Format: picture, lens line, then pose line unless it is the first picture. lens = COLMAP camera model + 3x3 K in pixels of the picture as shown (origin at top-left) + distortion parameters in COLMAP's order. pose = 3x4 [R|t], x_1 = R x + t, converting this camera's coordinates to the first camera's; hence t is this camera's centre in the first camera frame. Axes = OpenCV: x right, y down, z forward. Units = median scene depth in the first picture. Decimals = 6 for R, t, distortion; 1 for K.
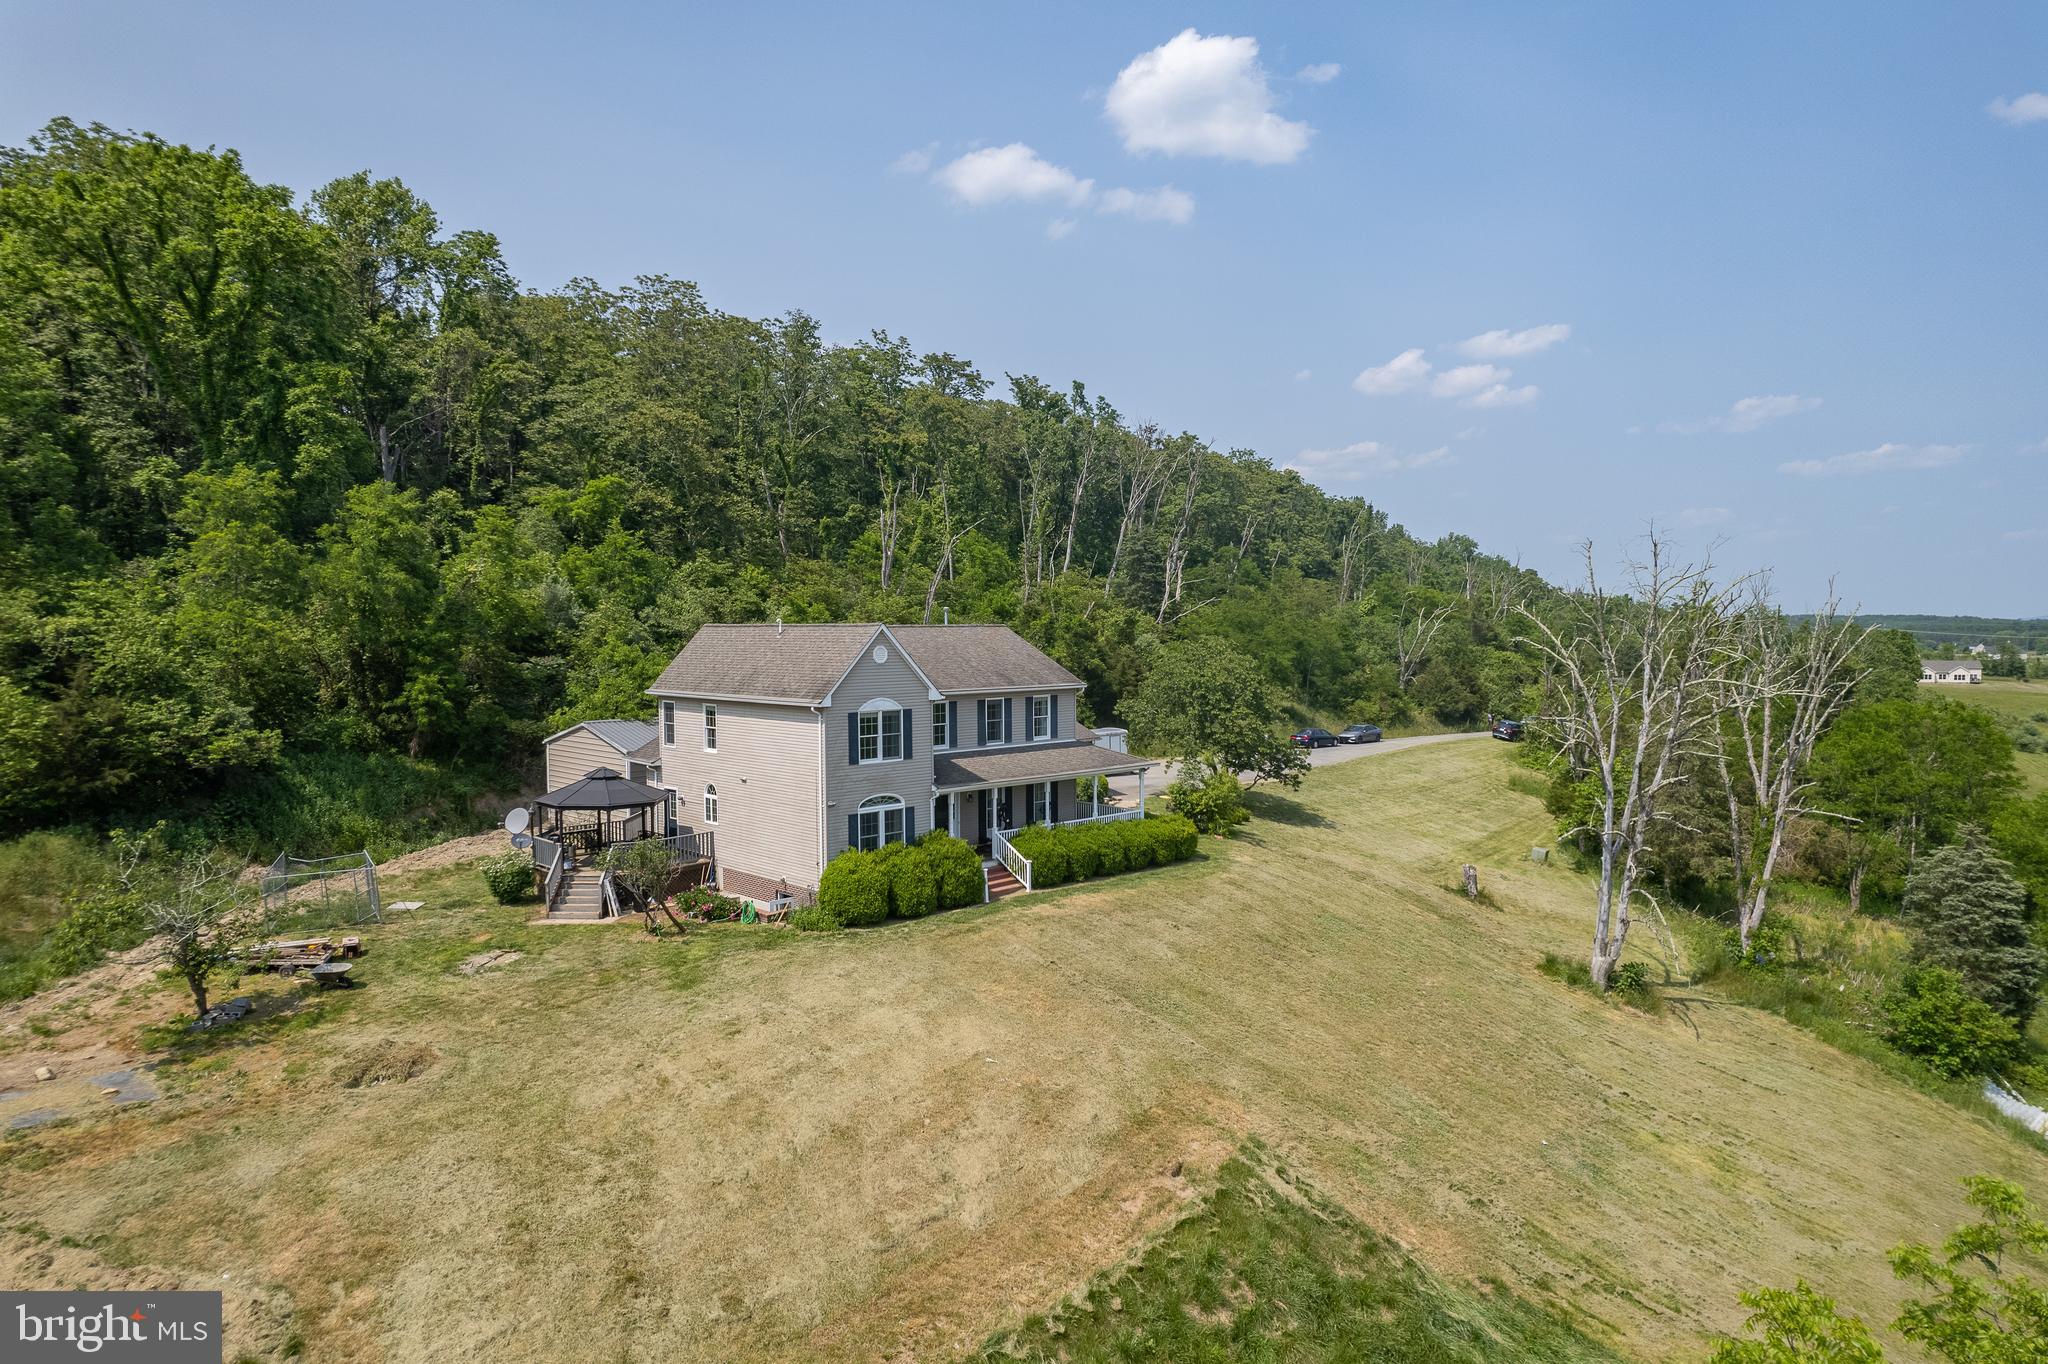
lens RADIAL K [[1309.6, 0, 1024.0], [0, 1309.6, 682.0], [0, 0, 1]] dist [-0.063483, 0.058102]
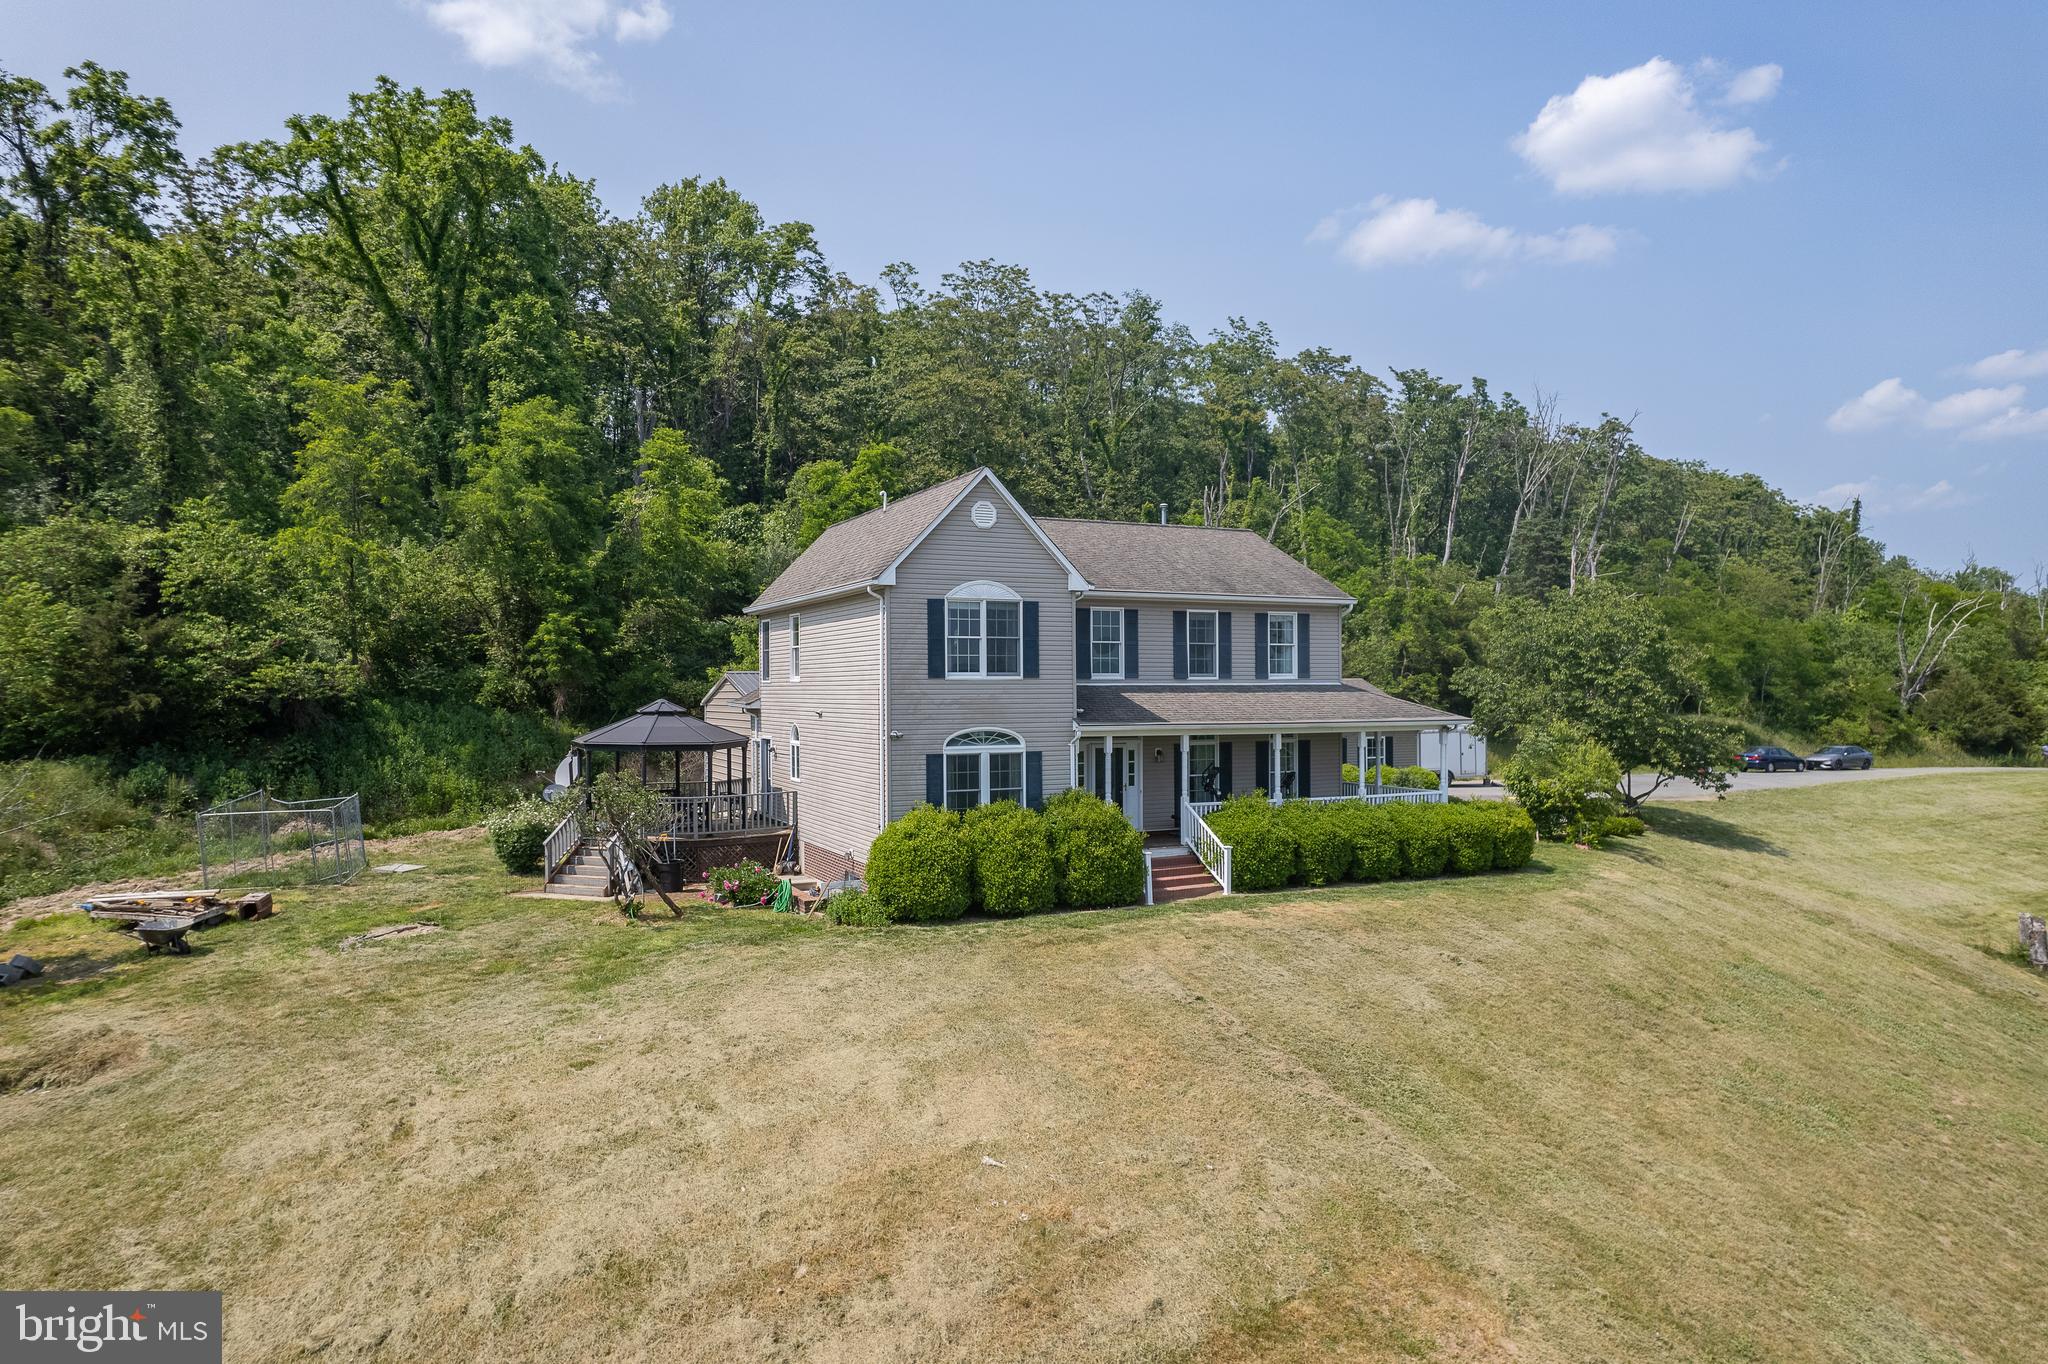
lens RADIAL K [[1317.0, 0, 1030.1], [0, 1317.0, 682.0], [0, 0, 1]] dist [-0.077986, 0.073463]
pose [[0.950615, -0.000148, -0.310372, 0.108791], [-0.015242, 0.998771, -0.047161, 0.087171], [0.309998, 0.049562, 0.949445, 0.354762]]
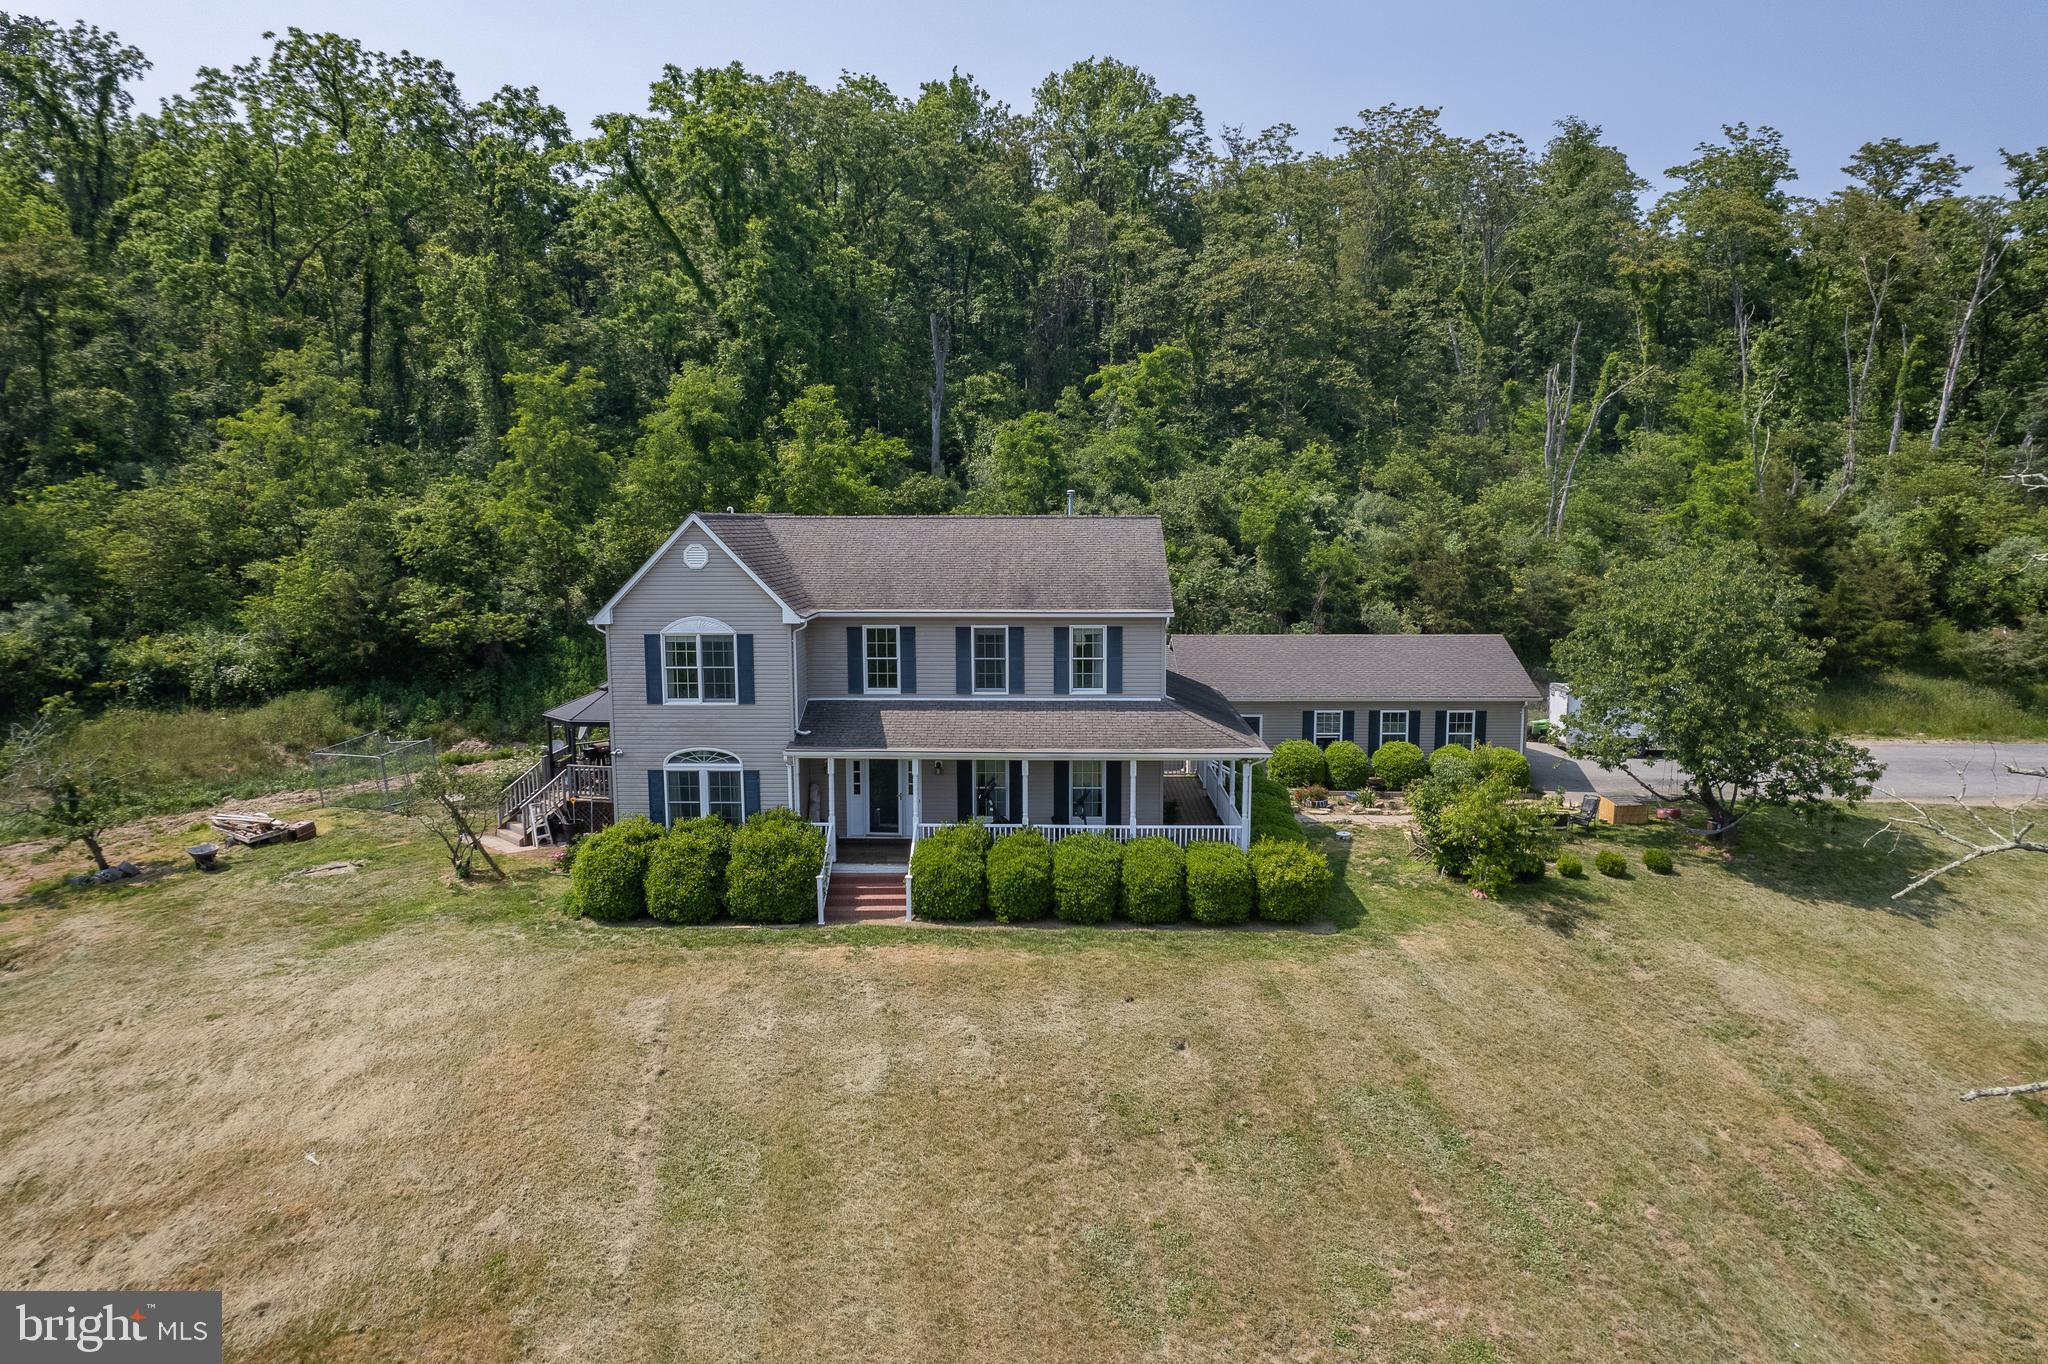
lens RADIAL K [[1317.0, 0, 1030.1], [0, 1317.0, 682.0], [0, 0, 1]] dist [-0.077986, 0.073463]
pose [[0.706480, 0.092549, -0.701655, 0.494319], [-0.034703, 0.994750, 0.096267, -0.025843], [0.706881, -0.043662, 0.705983, 0.571224]]
